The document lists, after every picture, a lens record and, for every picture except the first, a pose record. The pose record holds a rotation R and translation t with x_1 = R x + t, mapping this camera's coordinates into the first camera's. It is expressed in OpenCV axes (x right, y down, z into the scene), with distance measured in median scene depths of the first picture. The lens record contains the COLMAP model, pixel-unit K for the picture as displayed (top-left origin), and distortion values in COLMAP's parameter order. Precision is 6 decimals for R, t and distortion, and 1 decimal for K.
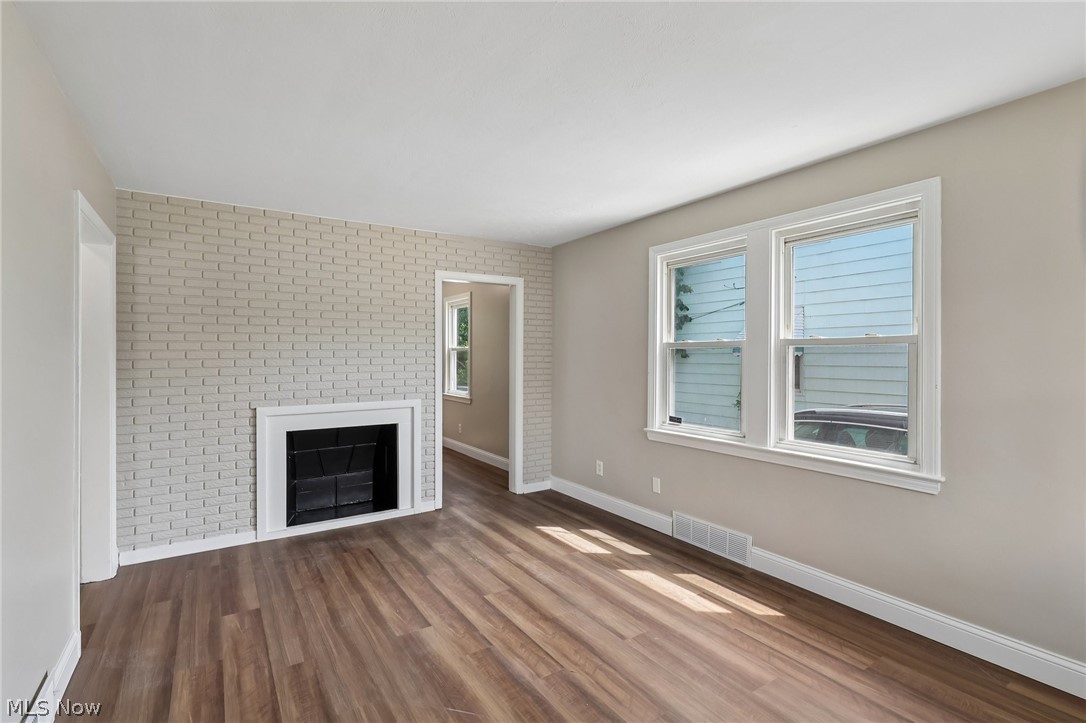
lens RADIAL K [[503.6, 0, 538.1], [0, 503.6, 356.5], [0, 0, 1]] dist [-0.002933, 0.002239]
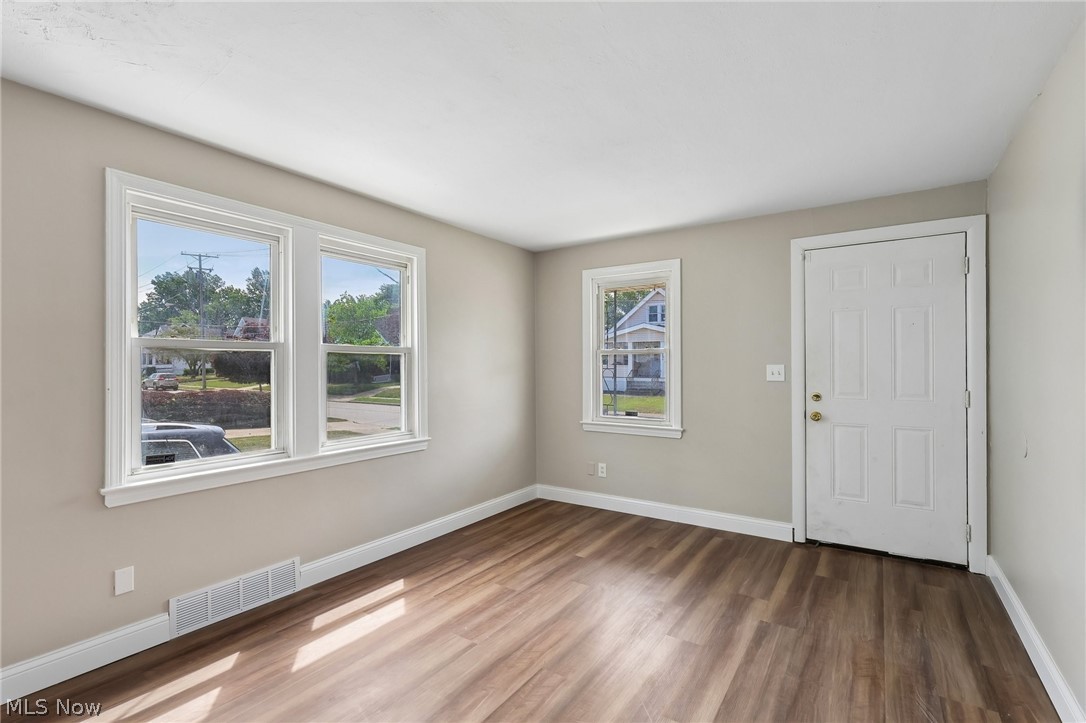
lens RADIAL K [[503.6, 0, 537.0], [0, 503.6, 369.4], [0, 0, 1]] dist [-0.002933, 0.002239]
pose [[-0.389399, -0.005564, 0.921052, -0.617090], [0.001009, 0.999979, 0.006467, 0.009642], [-0.921069, 0.003447, -0.389385, 0.993645]]
